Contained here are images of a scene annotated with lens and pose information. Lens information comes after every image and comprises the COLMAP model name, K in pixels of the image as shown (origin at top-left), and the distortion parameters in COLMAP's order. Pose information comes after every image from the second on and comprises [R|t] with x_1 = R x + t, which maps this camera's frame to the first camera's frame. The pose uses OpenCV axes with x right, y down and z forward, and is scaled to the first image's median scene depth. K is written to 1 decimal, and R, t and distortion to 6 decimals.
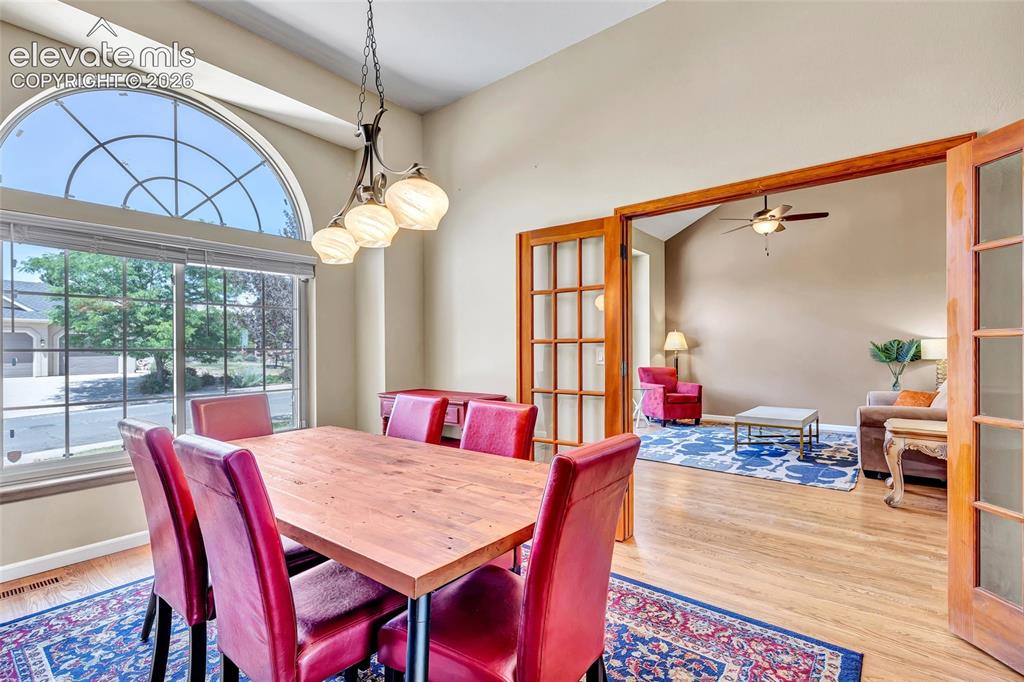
lens RADIAL K [[477.9, 0, 512.0], [0, 477.9, 341.0], [0, 0, 1]] dist [0.001051, 0.000115]
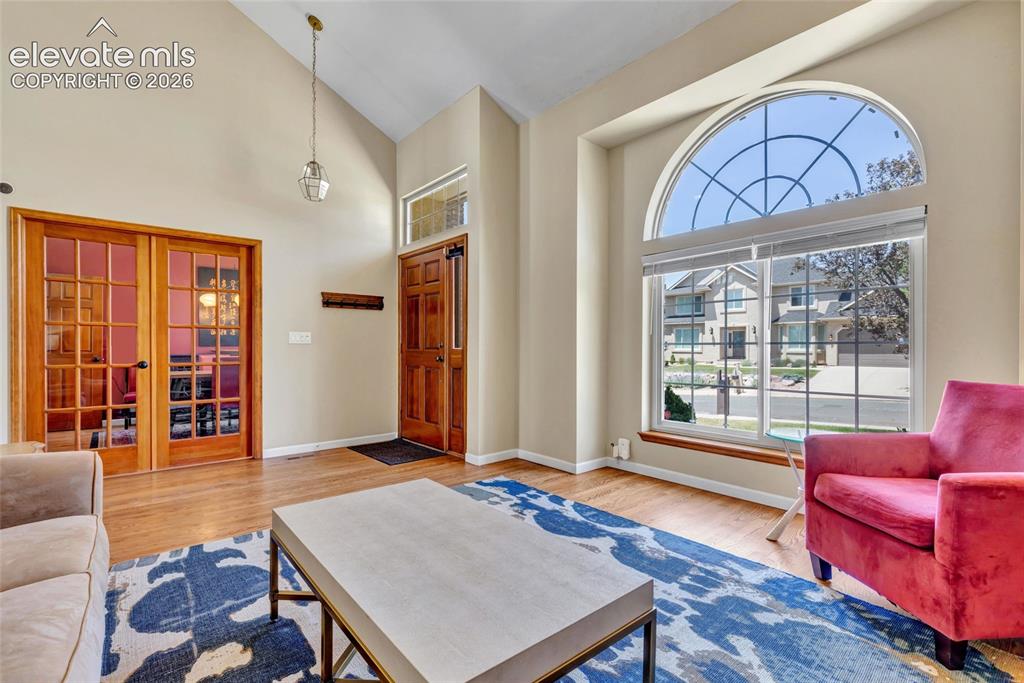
lens RADIAL K [[531.5, 0, 514.0], [0, 531.5, 352.8], [0, 0, 1]] dist [0.002922, 0.000443]
pose [[-0.253968, 0.007964, -0.967180, 0.572685], [0.008072, 0.999949, 0.006114, 0.031586], [0.967179, -0.006254, -0.254019, 0.779047]]
